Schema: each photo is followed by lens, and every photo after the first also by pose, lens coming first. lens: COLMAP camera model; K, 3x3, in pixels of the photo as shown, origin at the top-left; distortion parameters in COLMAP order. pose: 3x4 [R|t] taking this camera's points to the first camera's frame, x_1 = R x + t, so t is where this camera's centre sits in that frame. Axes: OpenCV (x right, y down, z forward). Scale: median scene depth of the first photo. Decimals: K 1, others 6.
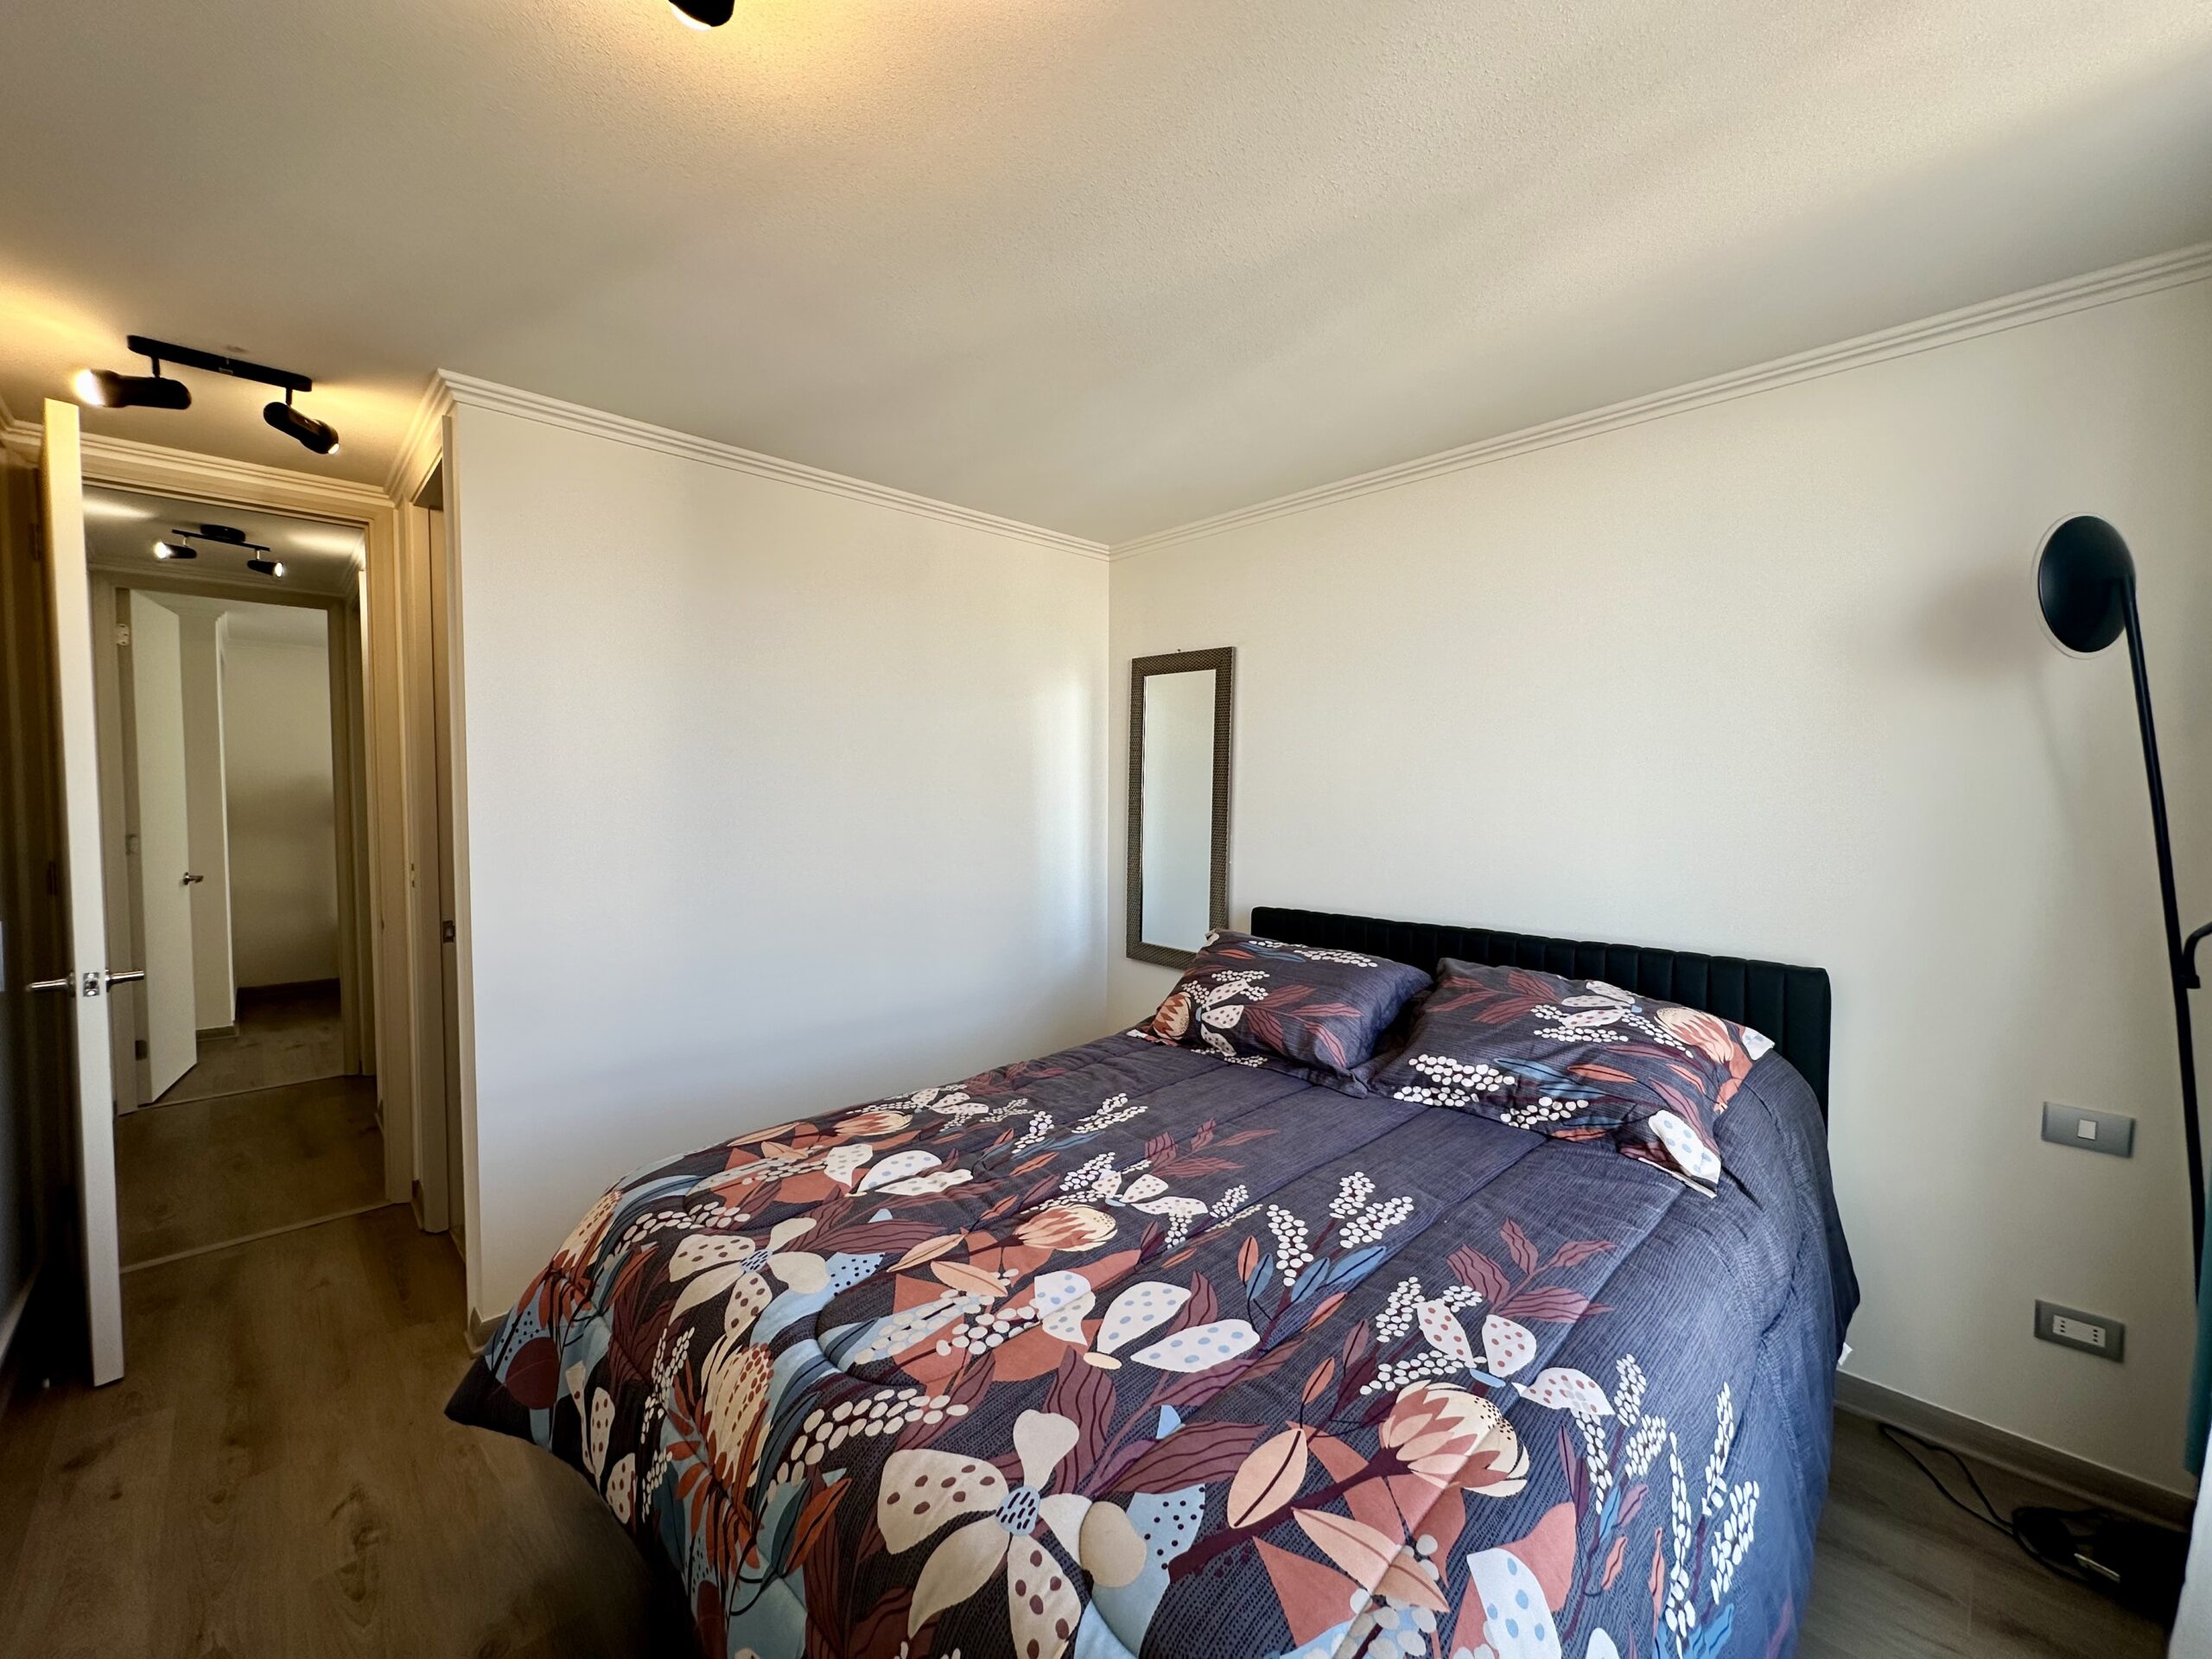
lens RADIAL K [[888.3, 0, 1106.1], [0, 888.3, 827.9], [0, 0, 1]] dist [-0.002089, 0.000142]
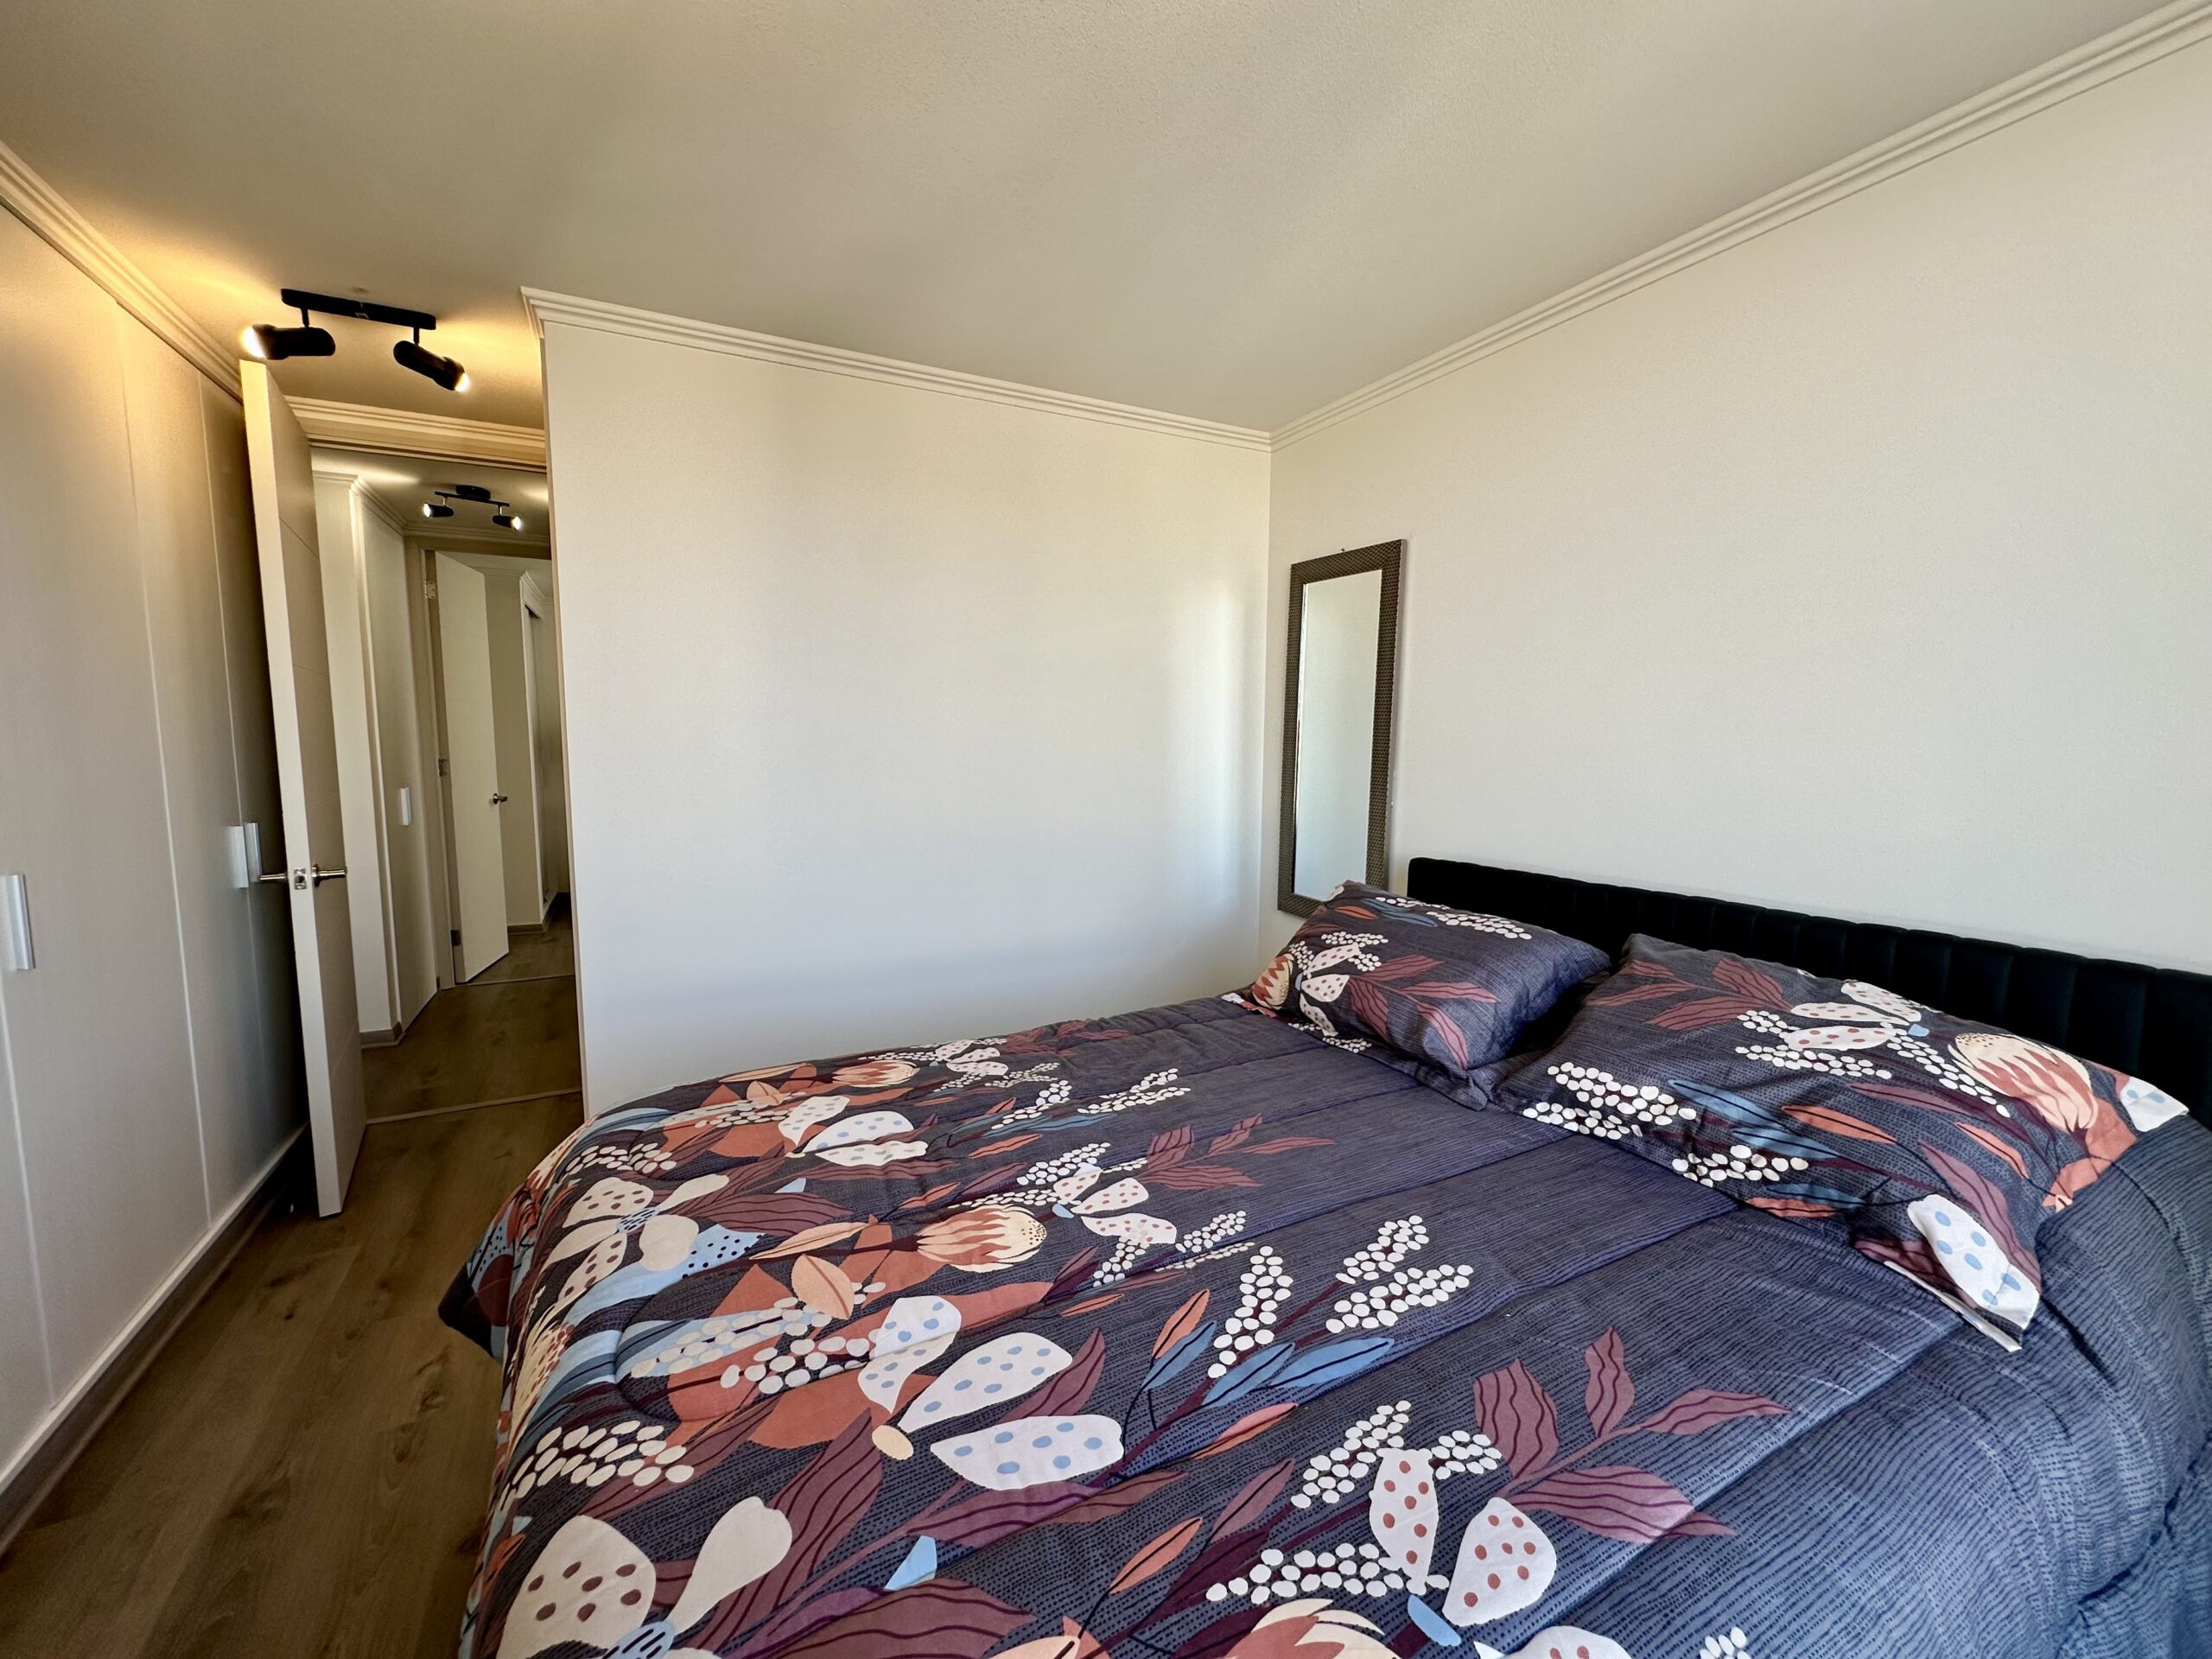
lens RADIAL K [[888.3, 0, 1104.4], [0, 888.3, 828.8], [0, 0, 1]] dist [-0.002089, 0.000142]
pose [[0.957825, 0.031869, -0.285580, 0.207879], [-0.014401, 0.997906, 0.063061, 0.024469], [0.286992, -0.056289, 0.956278, 0.216669]]
